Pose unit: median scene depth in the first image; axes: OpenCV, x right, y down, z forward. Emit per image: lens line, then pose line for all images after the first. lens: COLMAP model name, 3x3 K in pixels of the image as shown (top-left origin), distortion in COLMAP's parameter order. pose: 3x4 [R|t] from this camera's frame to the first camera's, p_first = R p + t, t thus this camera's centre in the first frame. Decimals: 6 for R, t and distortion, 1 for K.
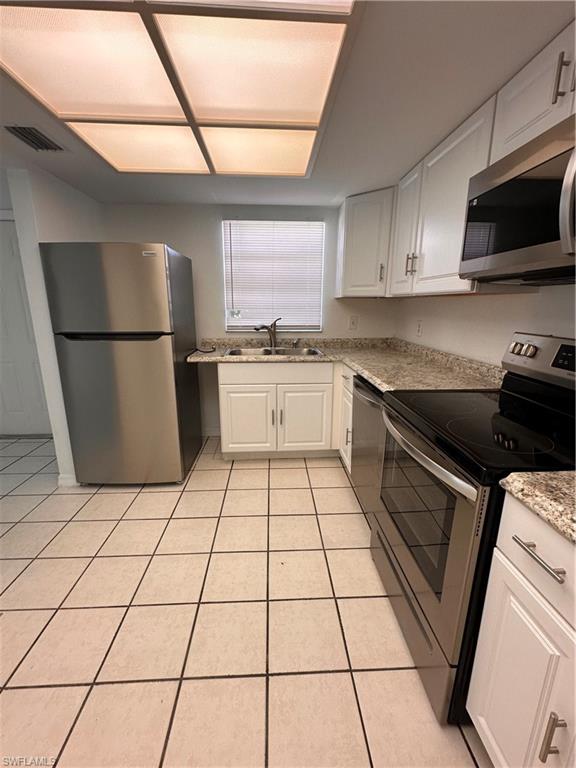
lens RADIAL K [[329.4, 0, 287.5], [0, 329.4, 384.7], [0, 0, 1]] dist [-0.001534, 0.001721]
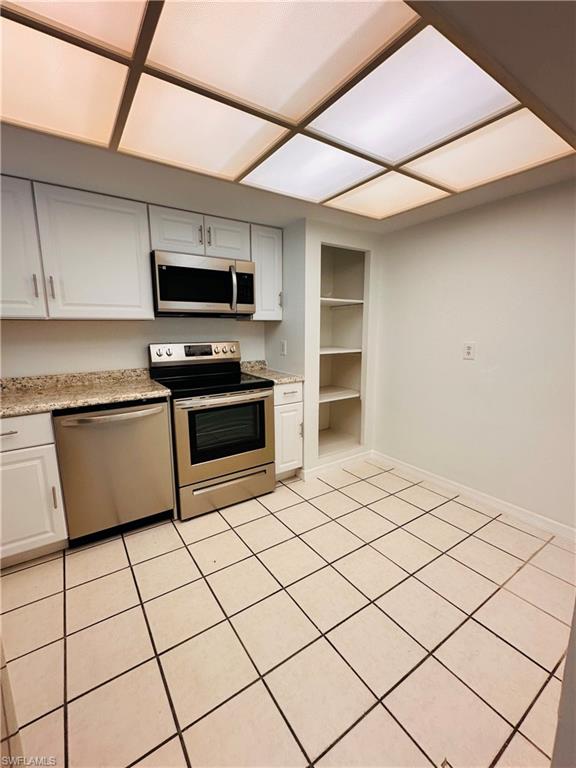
lens RADIAL K [[329.4, 0, 288.3], [0, 329.4, 383.1], [0, 0, 1]] dist [-0.001534, 0.001721]
pose [[0.518845, 0.134384, -0.844240, 0.568176], [-0.193601, 0.980380, 0.037073, -0.049823], [0.832658, 0.144210, 0.534682, 0.212505]]
